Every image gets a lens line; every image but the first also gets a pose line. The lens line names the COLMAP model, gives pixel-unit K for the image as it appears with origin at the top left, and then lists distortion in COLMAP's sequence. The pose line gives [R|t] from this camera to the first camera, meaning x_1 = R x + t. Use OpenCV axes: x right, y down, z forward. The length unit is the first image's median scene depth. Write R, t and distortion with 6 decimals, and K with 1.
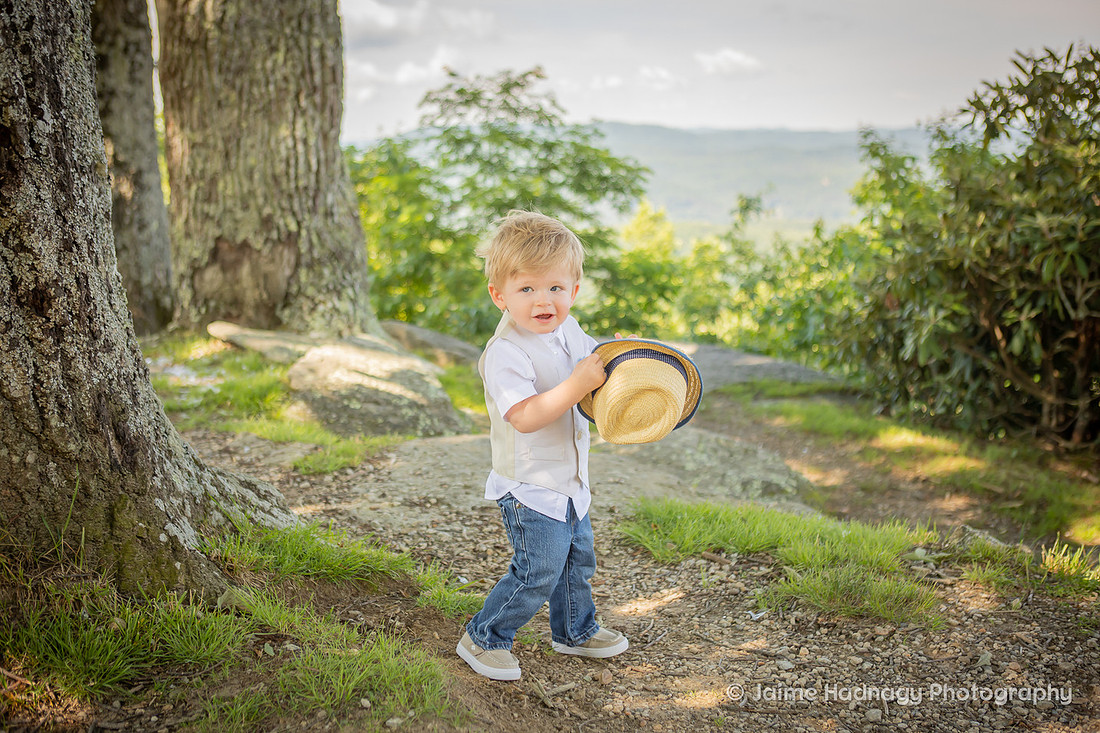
lens RADIAL K [[1245.1, 0, 550.0], [0, 1245.1, 366.5], [0, 0, 1]] dist [-0.051910, 0.152337]
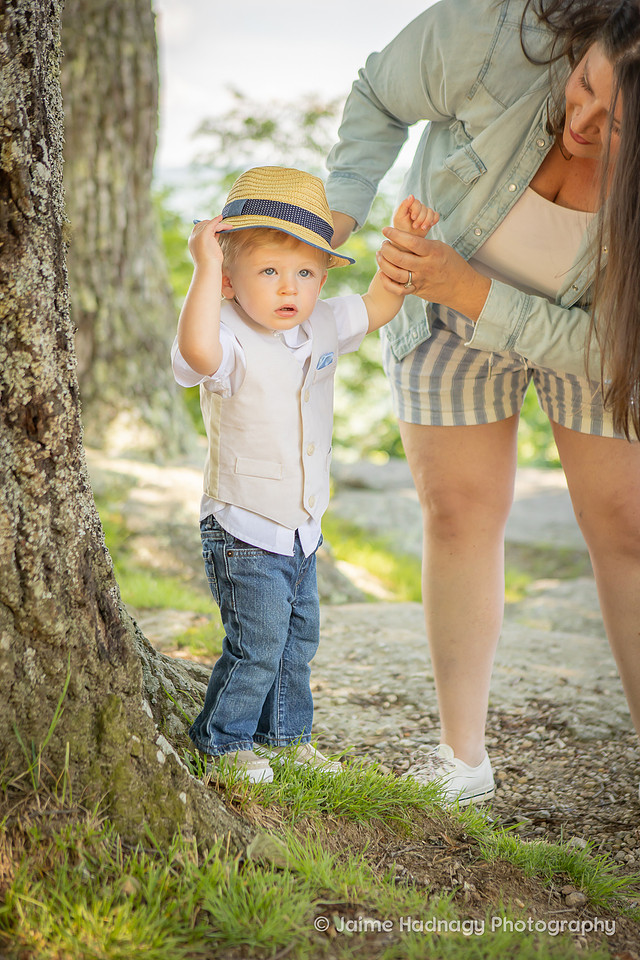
lens RADIAL K [[1684.3, 0, 320.0], [0, 1684.3, 480.0], [0, 0, 1]] dist [0.145797, -0.045221]
pose [[0.999639, 0.026504, 0.004468, -0.076213], [-0.026461, 0.999606, -0.009402, -0.004245], [-0.004716, 0.009280, 0.999946, 0.011616]]
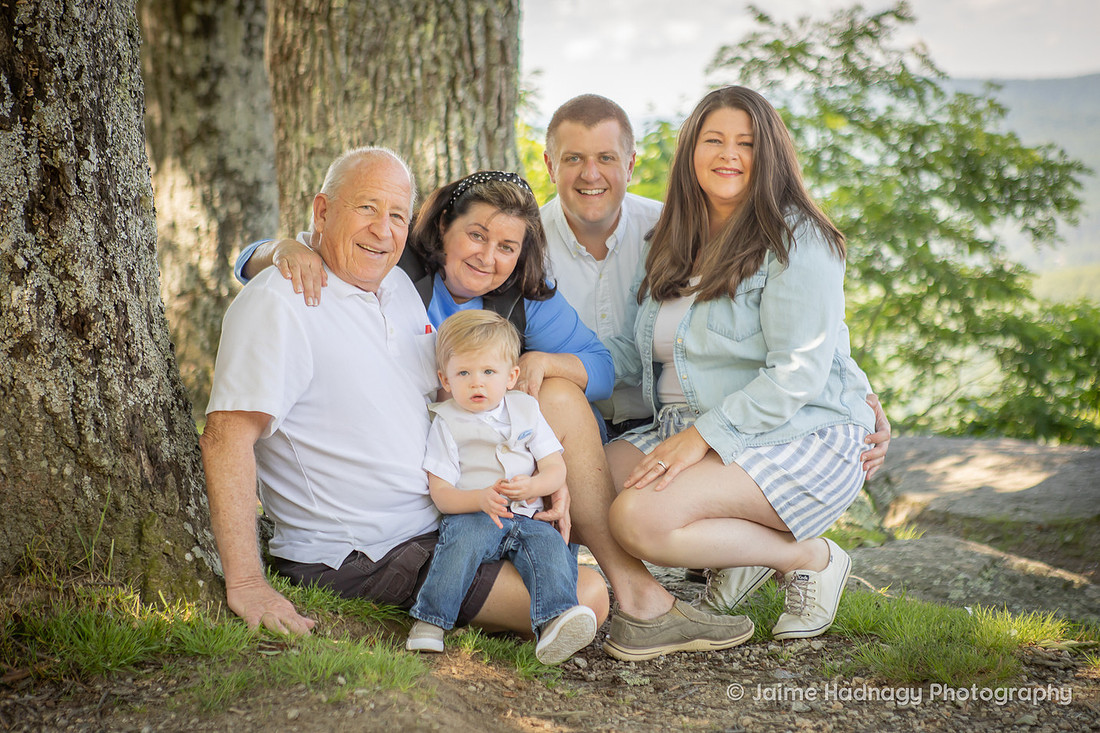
lens RADIAL K [[2215.7, 0, 550.0], [0, 2215.7, 366.5], [0, 0, 1]] dist [0.246640, 0.180815]
pose [[0.979449, 0.007357, -0.201558, 0.118432], [-0.020780, 0.997697, -0.064562, 0.031048], [0.200619, 0.067423, 0.977346, -0.255318]]
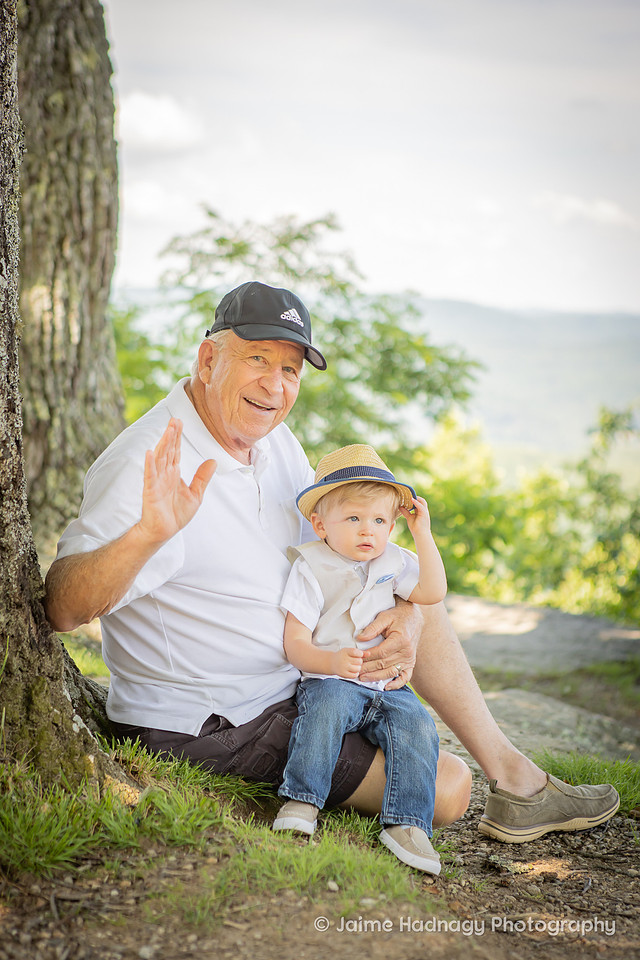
lens RADIAL K [[1865.0, 0, 320.0], [0, 1865.0, 480.0], [0, 0, 1]] dist [0.215957, 0.121323]
pose [[0.998641, 0.050808, 0.011632, -0.051950], [-0.049520, 0.994488, -0.092423, 0.024905], [-0.016263, 0.091721, 0.995652, -0.134479]]
